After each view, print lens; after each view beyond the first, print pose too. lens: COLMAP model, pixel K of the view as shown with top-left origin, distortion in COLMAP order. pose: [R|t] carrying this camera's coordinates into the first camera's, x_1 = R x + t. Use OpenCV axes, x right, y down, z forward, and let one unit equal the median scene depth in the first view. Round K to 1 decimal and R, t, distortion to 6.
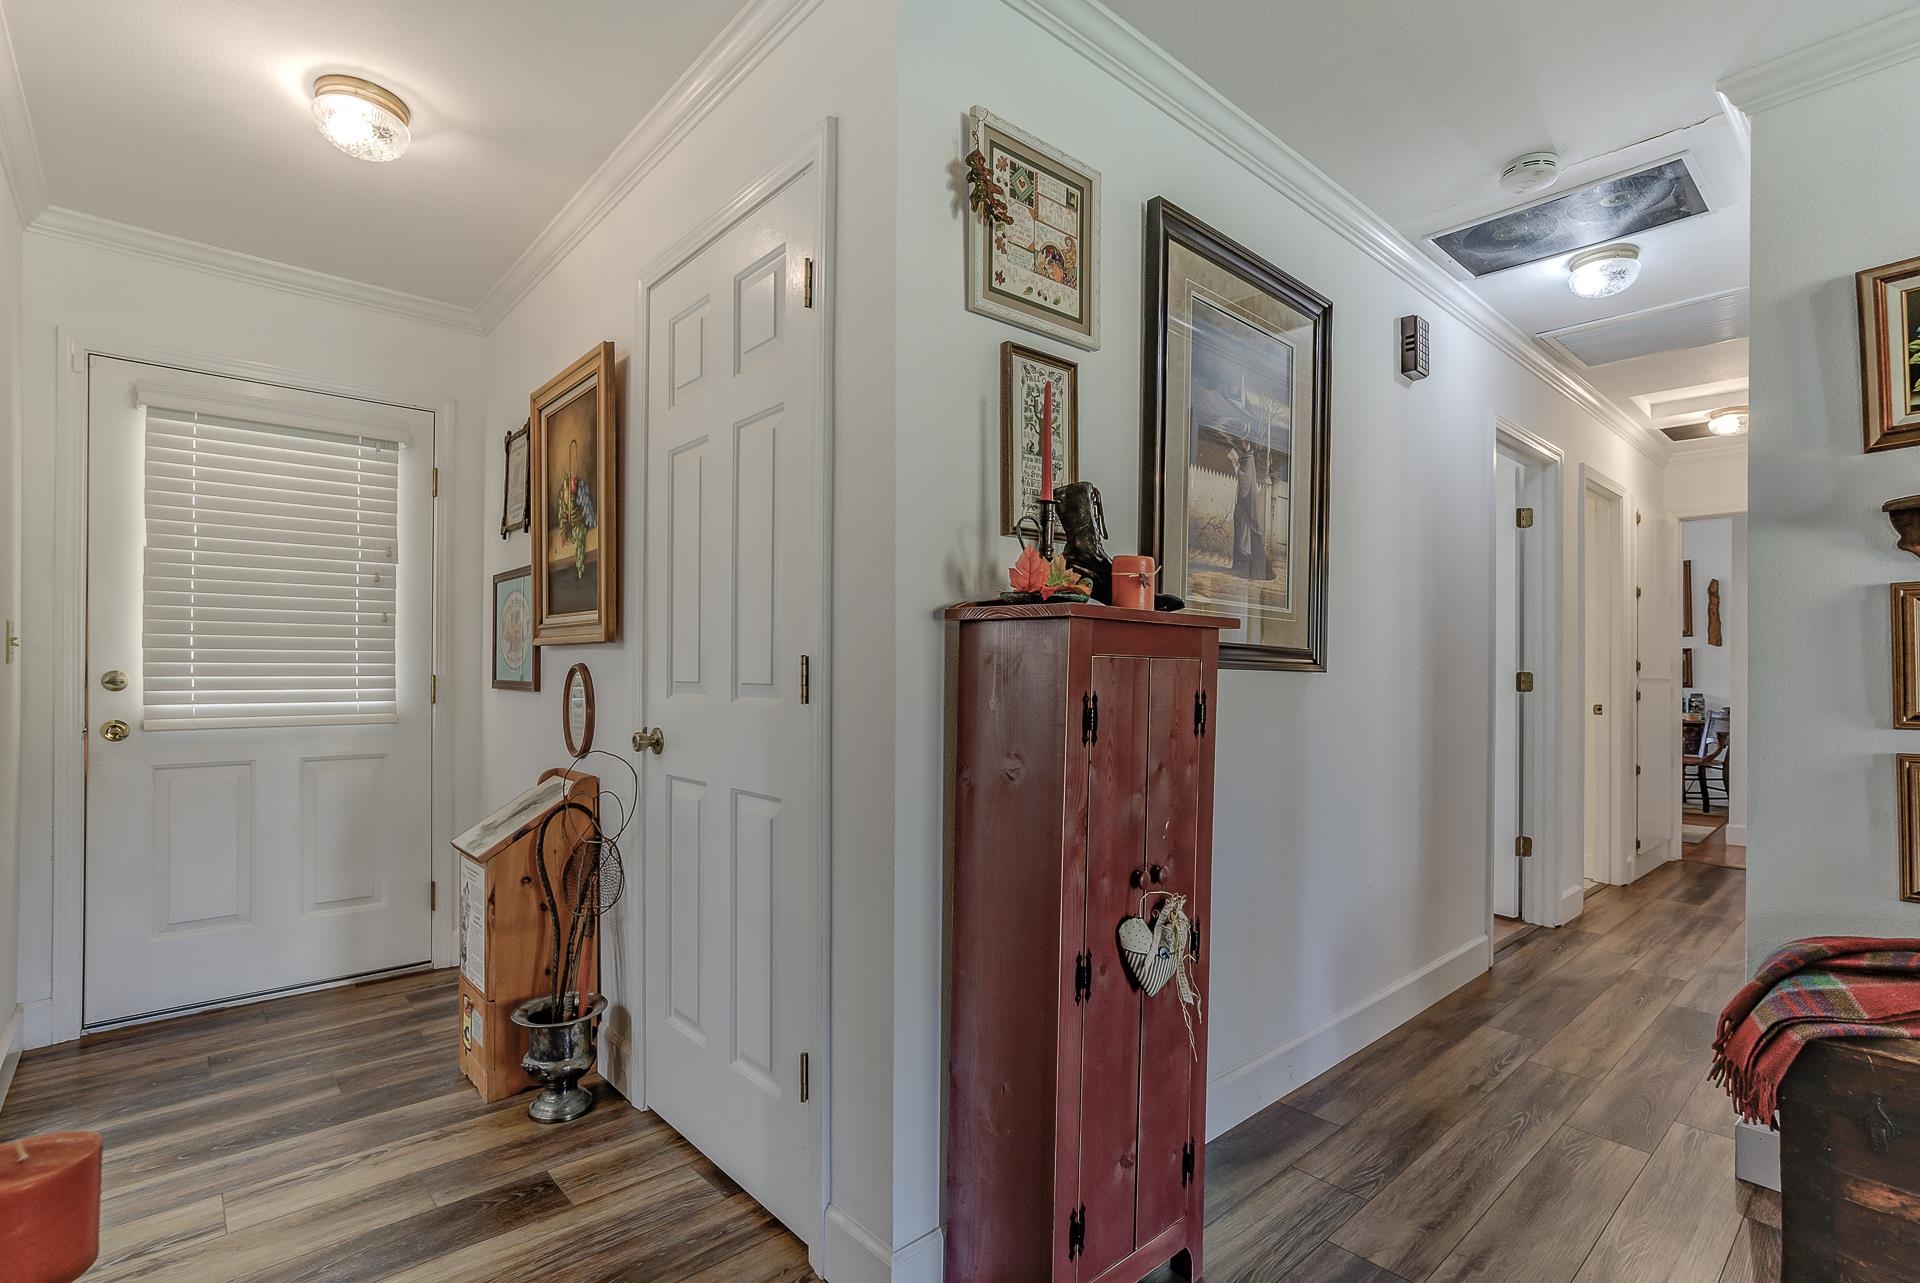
lens RADIAL K [[903.9, 0, 958.7], [0, 903.9, 666.0], [0, 0, 1]] dist [-0.041580, 0.028610]
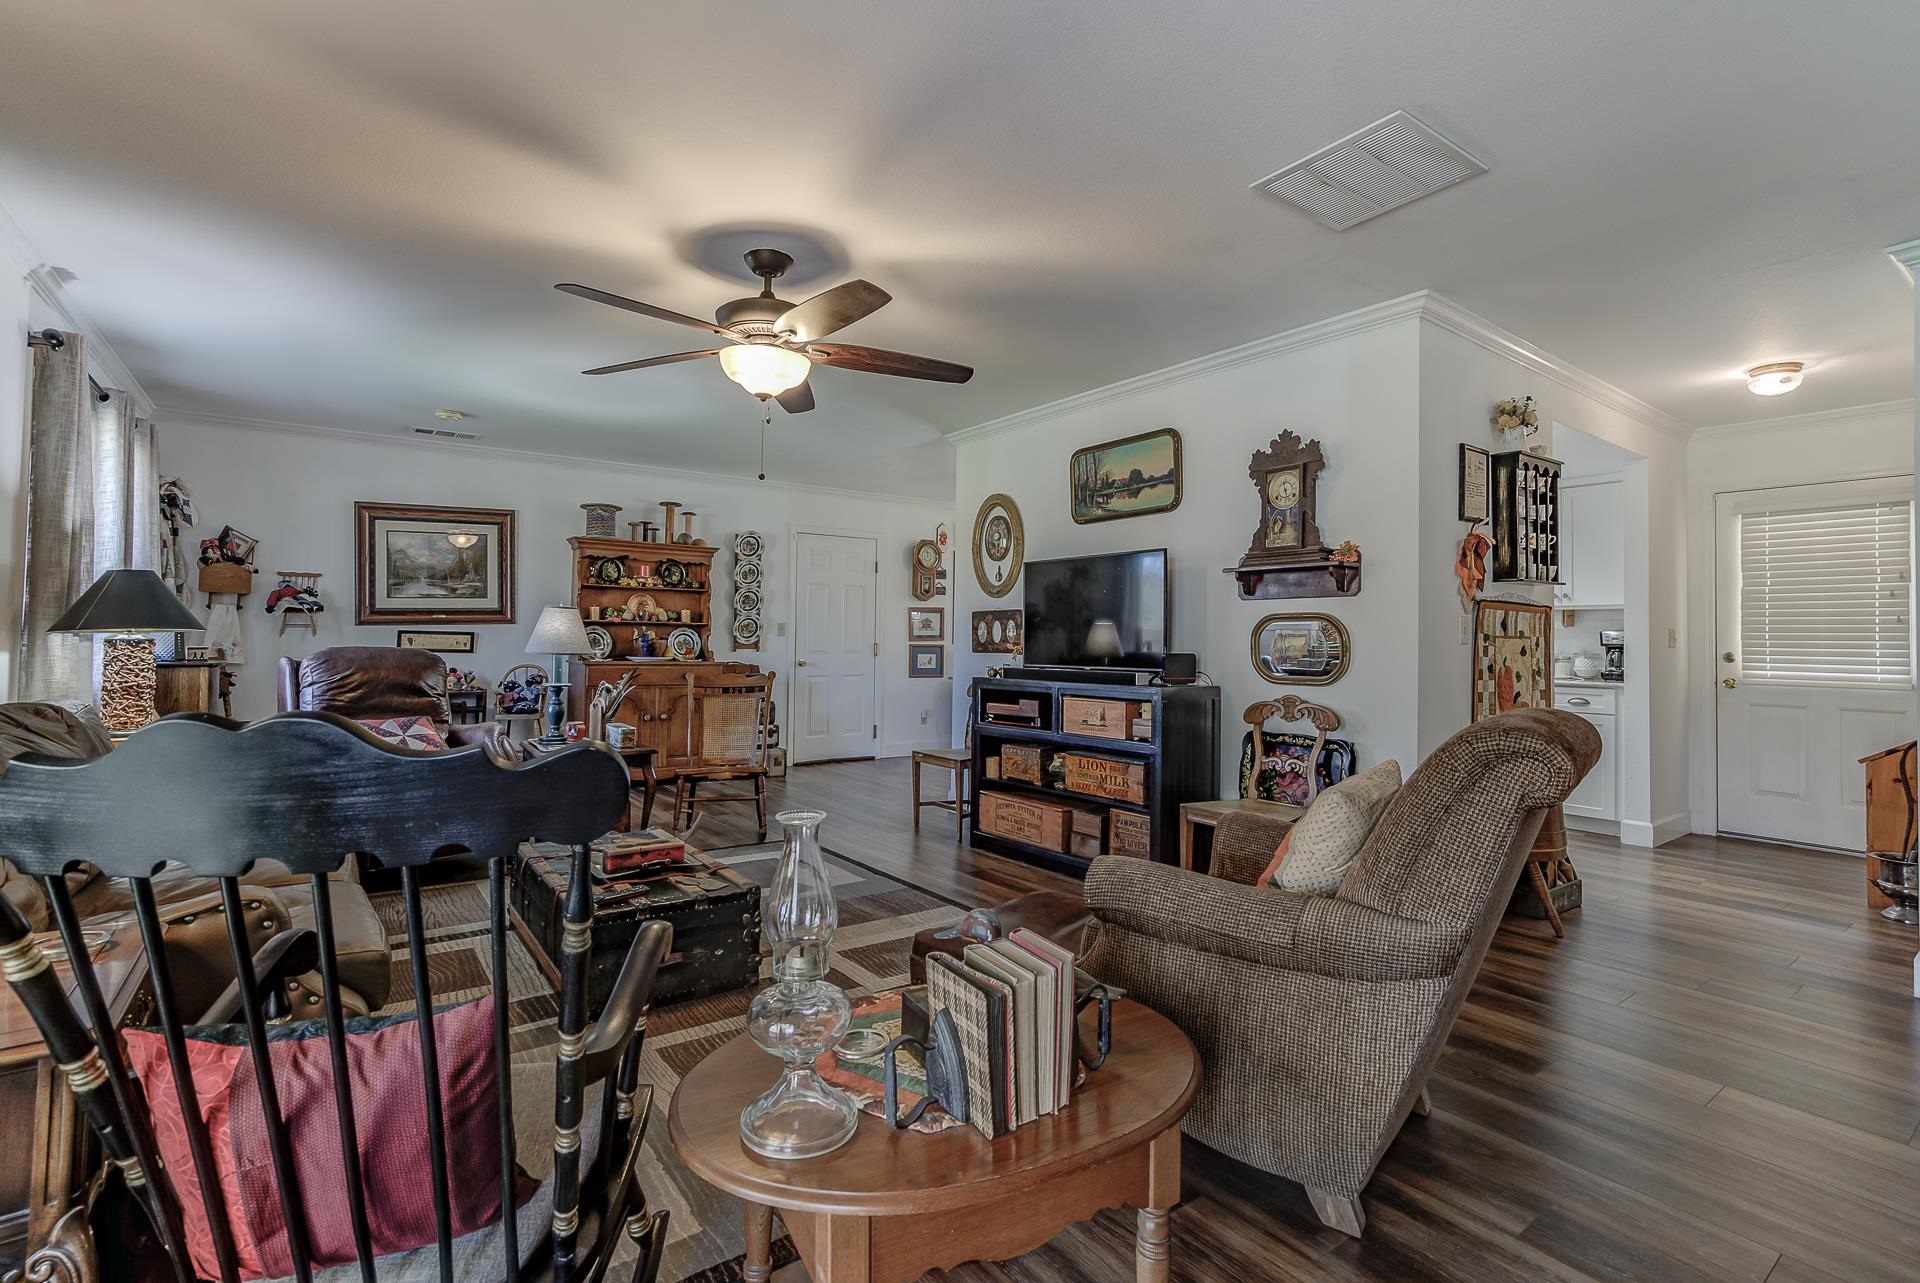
lens RADIAL K [[879.9, 0, 951.5], [0, 879.9, 639.6], [0, 0, 1]] dist [-0.039689, 0.025410]
pose [[-0.100642, -0.004369, -0.994913, 1.089320], [-0.011155, 0.999932, -0.003263, 0.002725], [0.994860, 0.010770, -0.100684, -0.488889]]
